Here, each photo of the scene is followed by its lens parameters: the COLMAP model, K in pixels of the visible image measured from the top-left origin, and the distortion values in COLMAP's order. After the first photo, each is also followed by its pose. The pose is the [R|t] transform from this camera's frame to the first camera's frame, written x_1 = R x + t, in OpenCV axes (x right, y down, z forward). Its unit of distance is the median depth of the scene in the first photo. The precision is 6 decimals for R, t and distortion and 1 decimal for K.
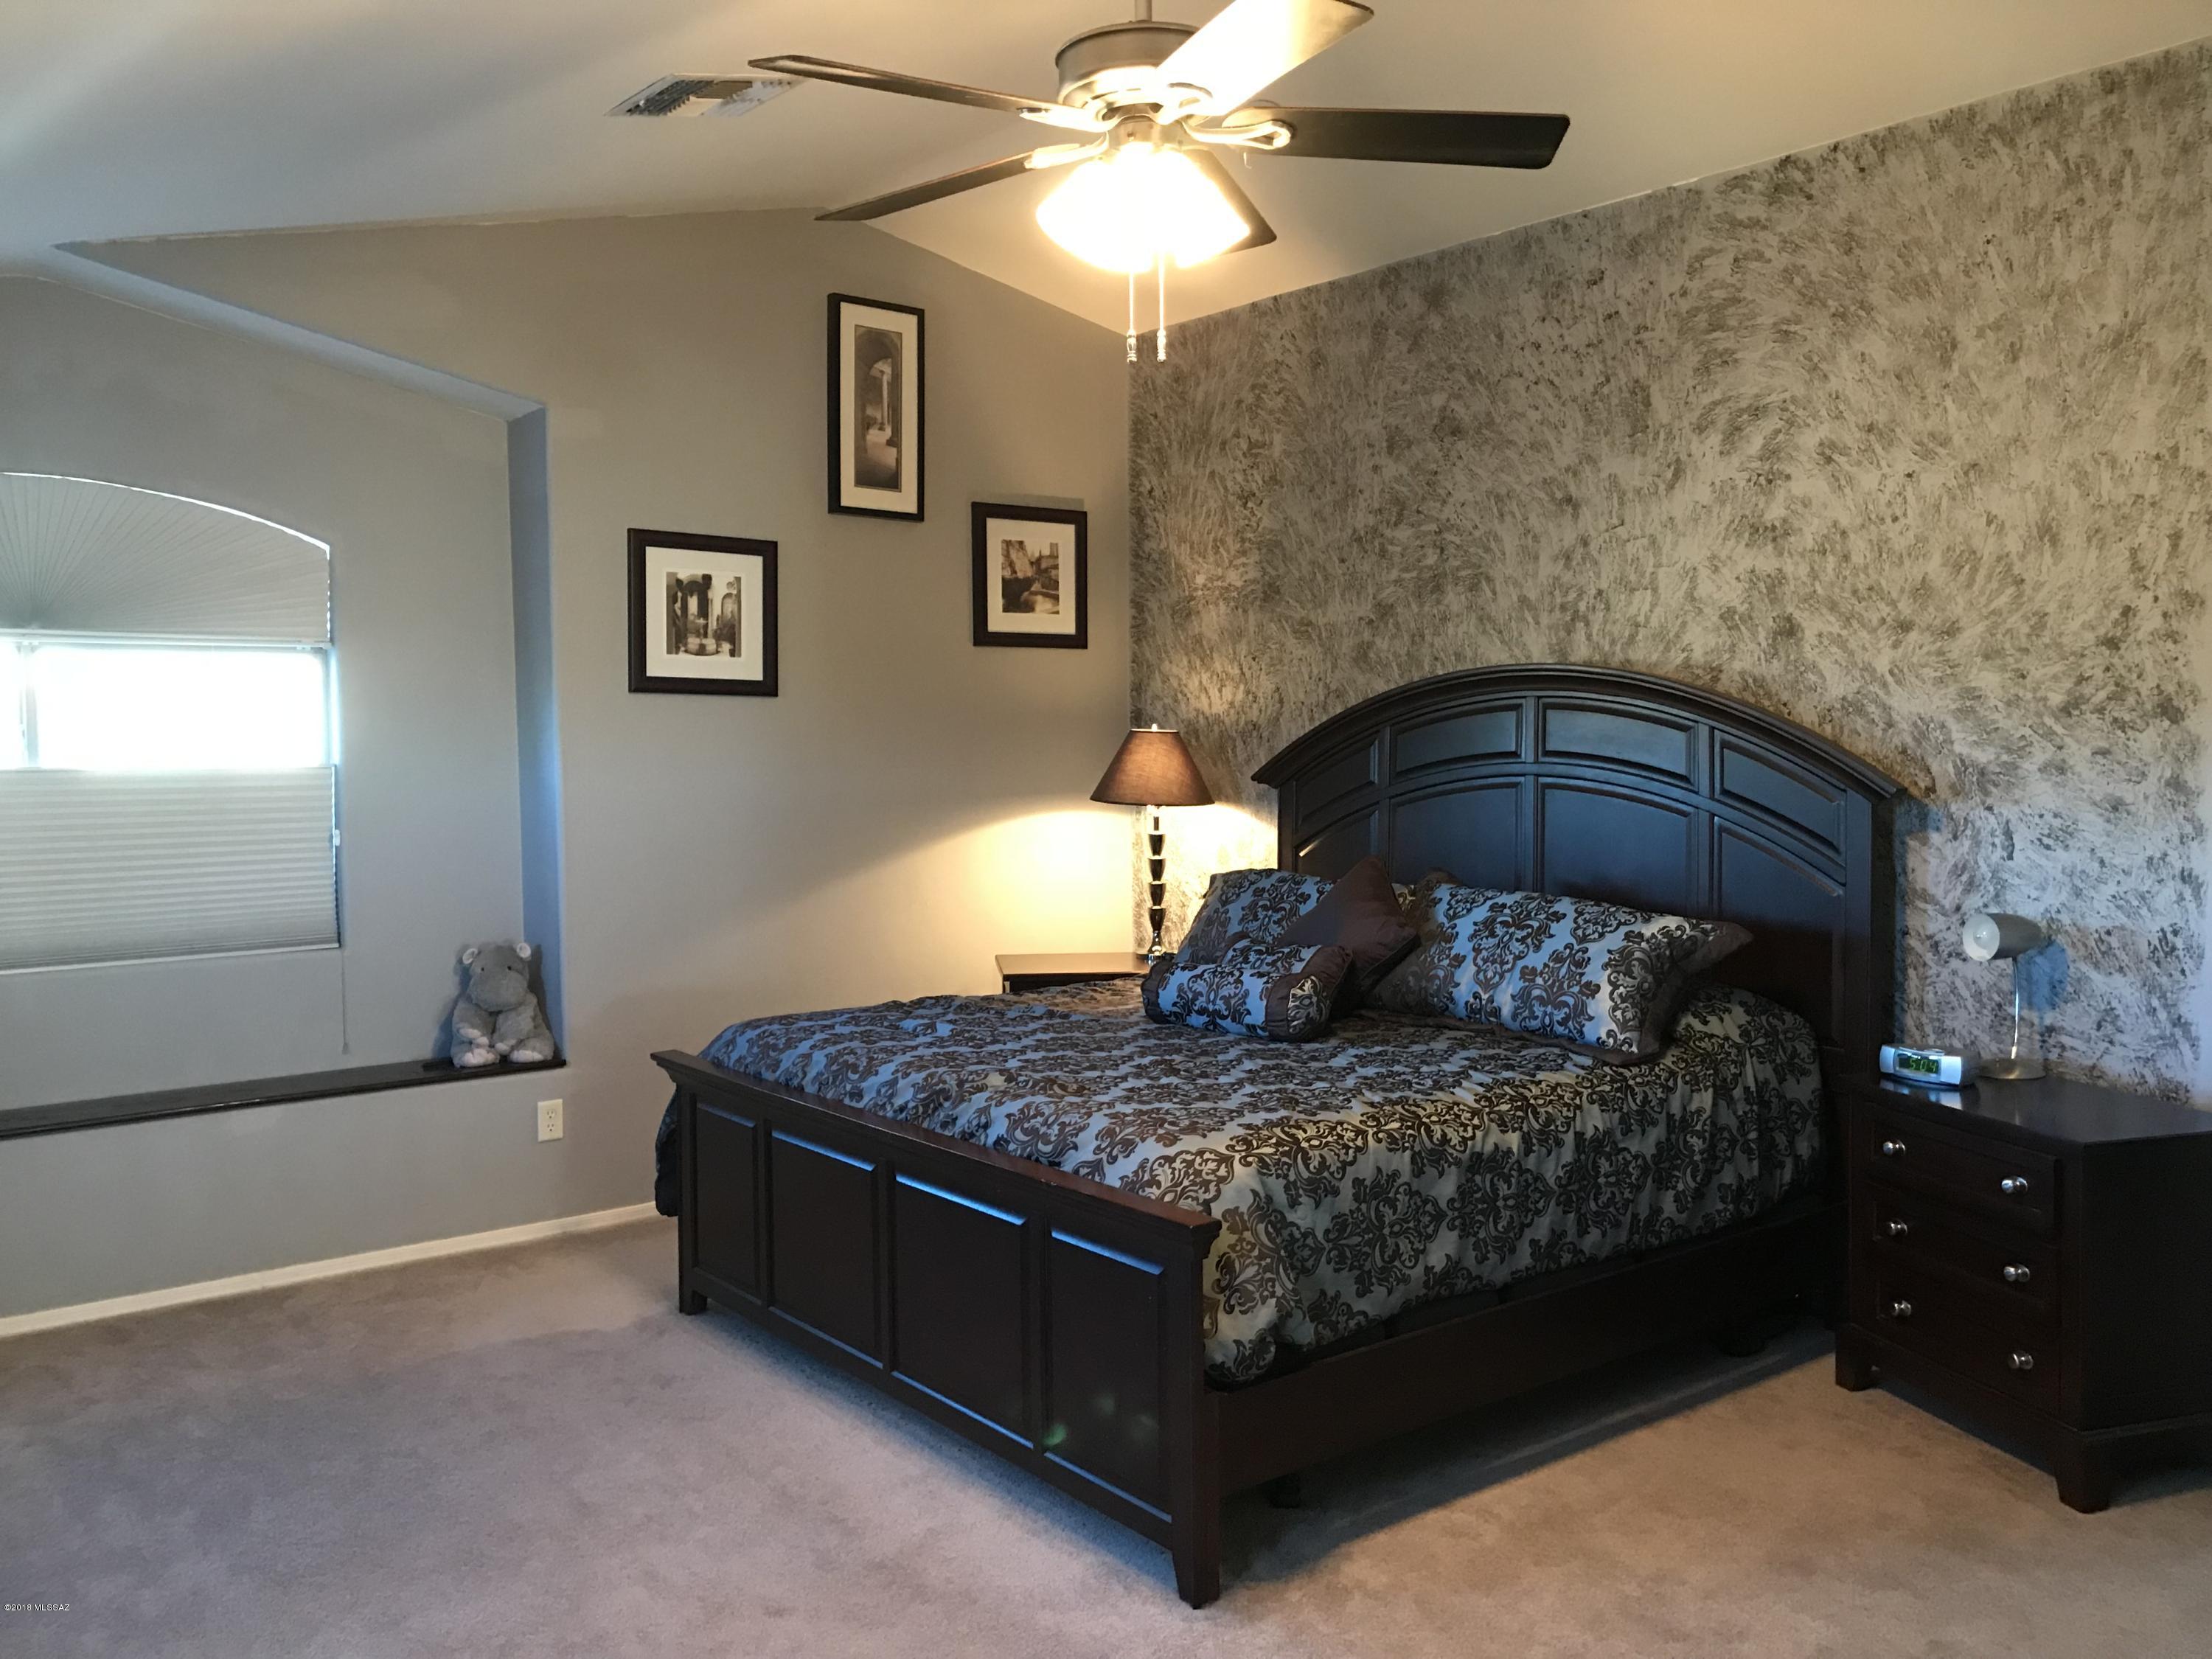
lens RADIAL K [[1811.7, 0, 1095.6], [0, 1811.7, 812.2], [0, 0, 1]] dist [0.040746, -0.052785]
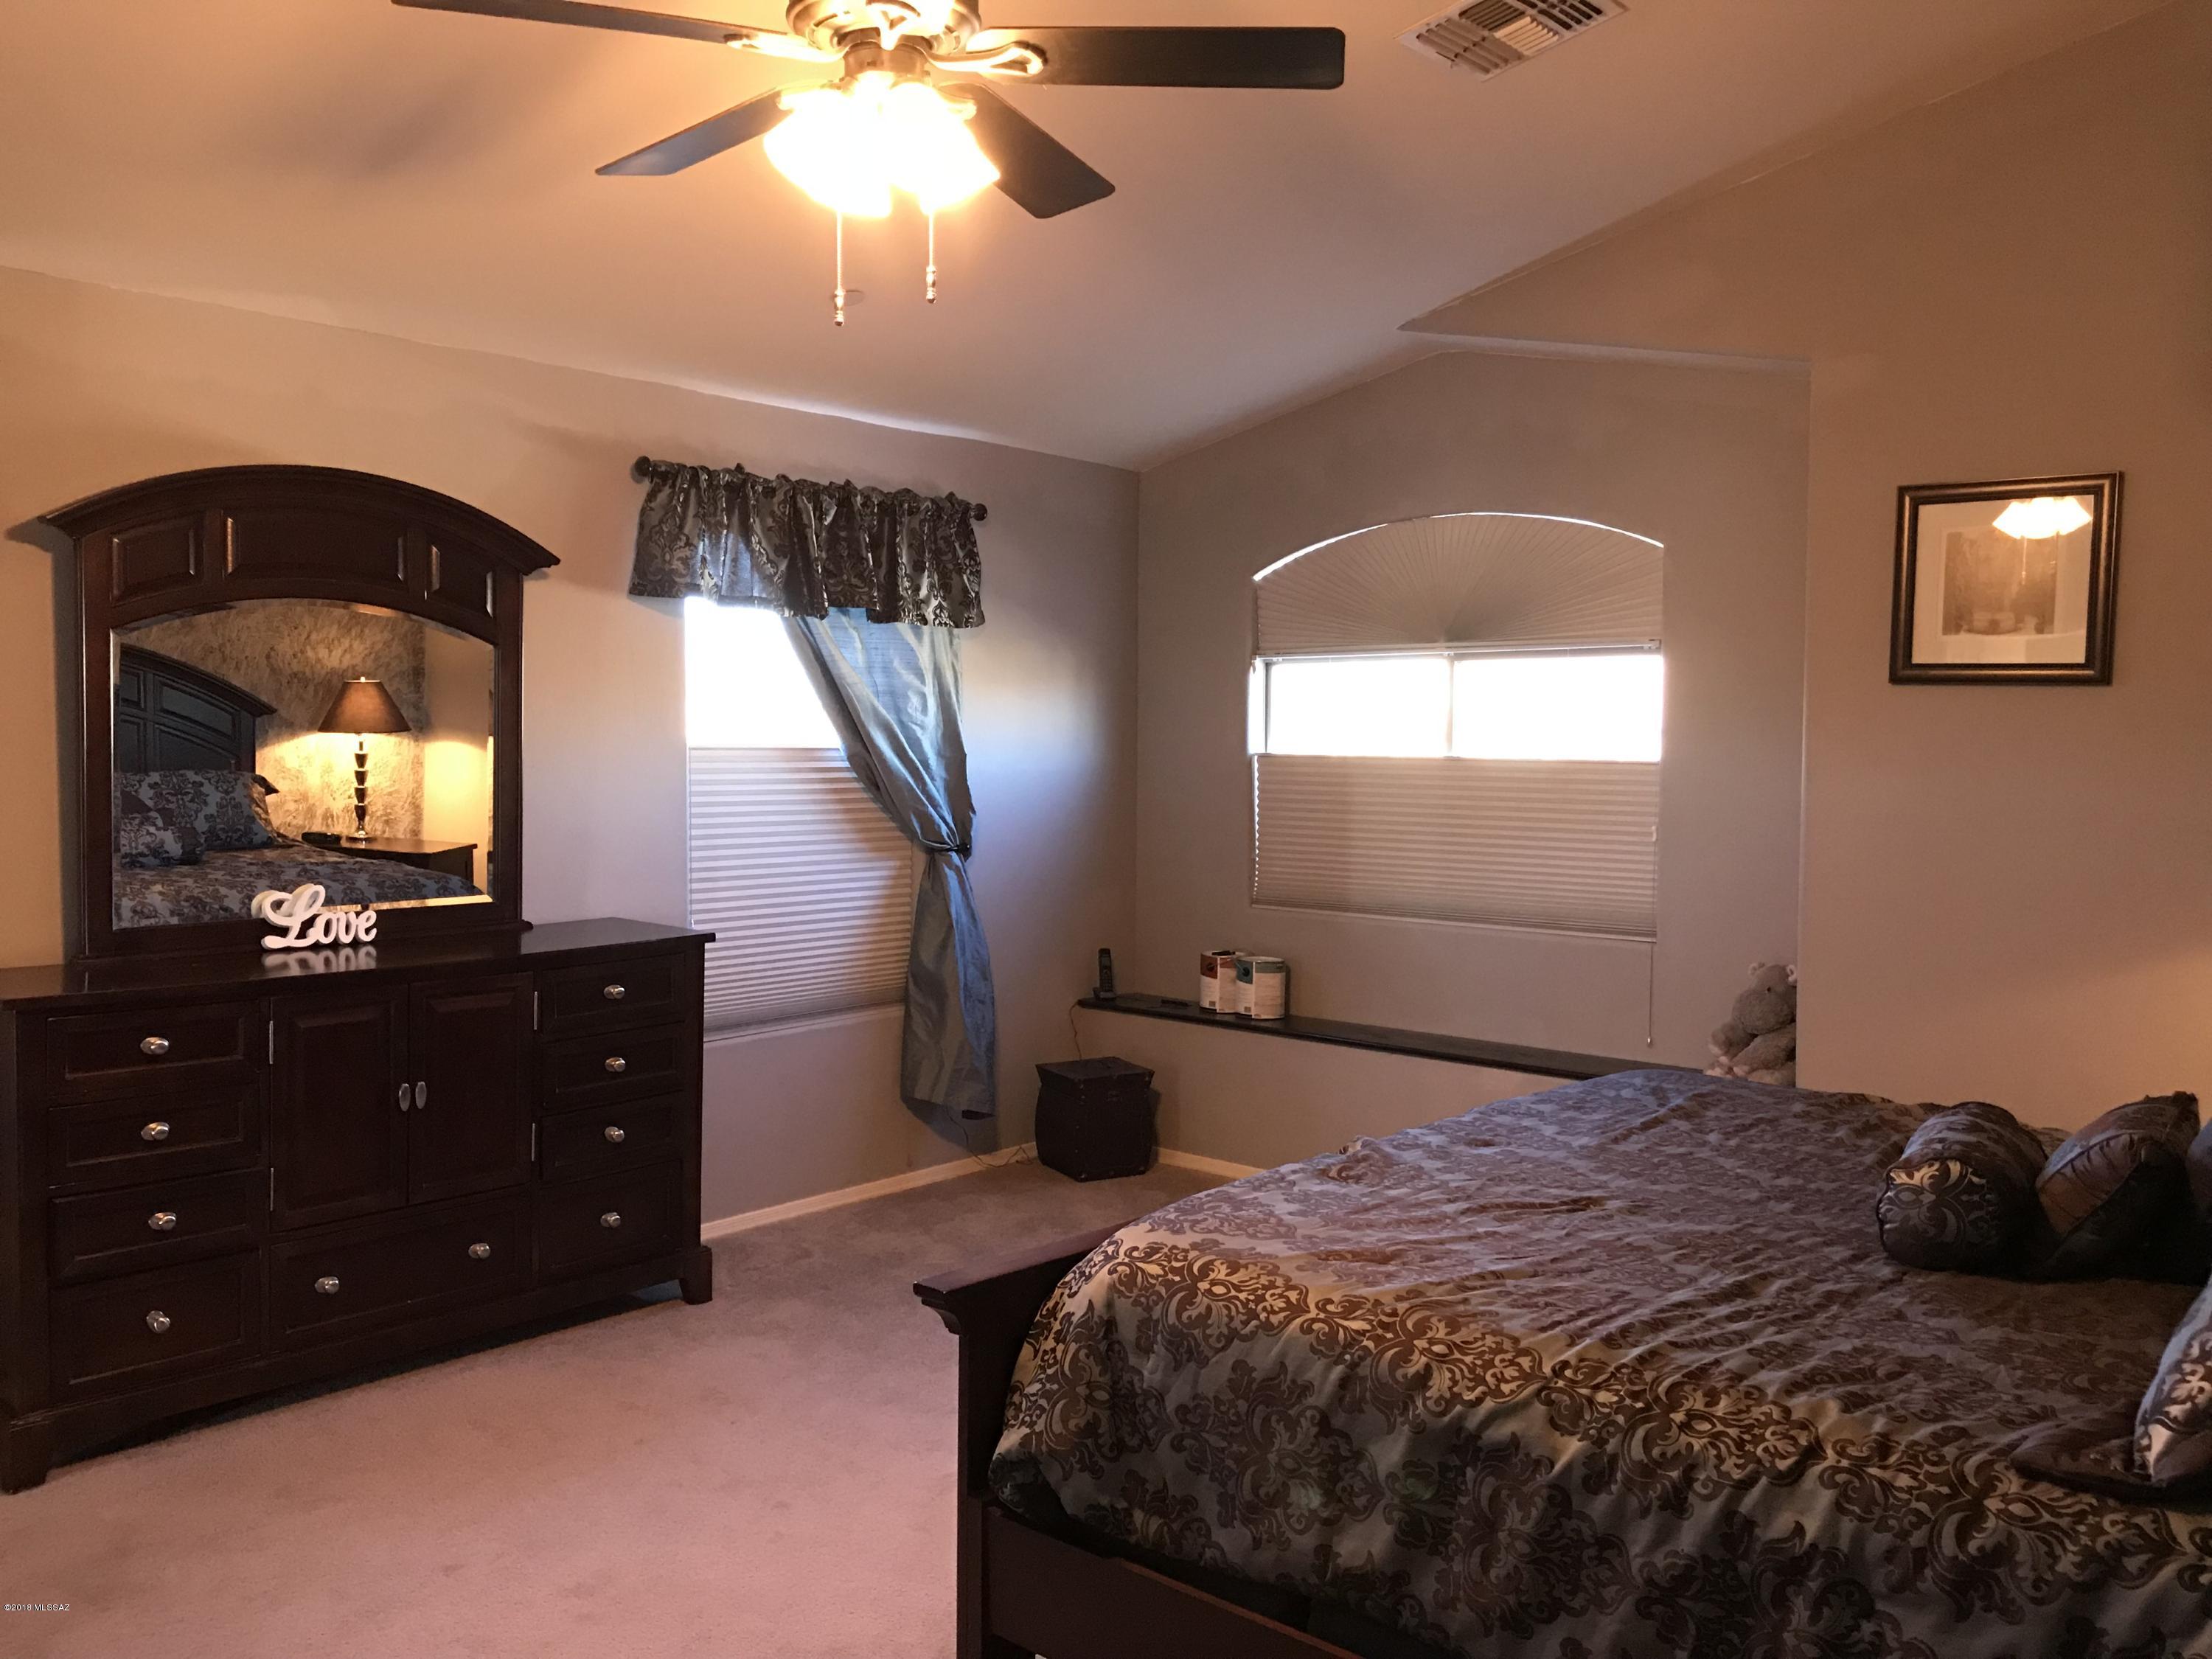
lens RADIAL K [[1811.7, 0, 1095.8], [0, 1811.7, 844.0], [0, 0, 1]] dist [0.040746, -0.052785]
pose [[0.181743, 0.068442, -0.980961, 0.719131], [-0.054840, 0.996728, 0.059382, -0.032621], [0.981816, 0.043004, 0.184902, 0.715031]]
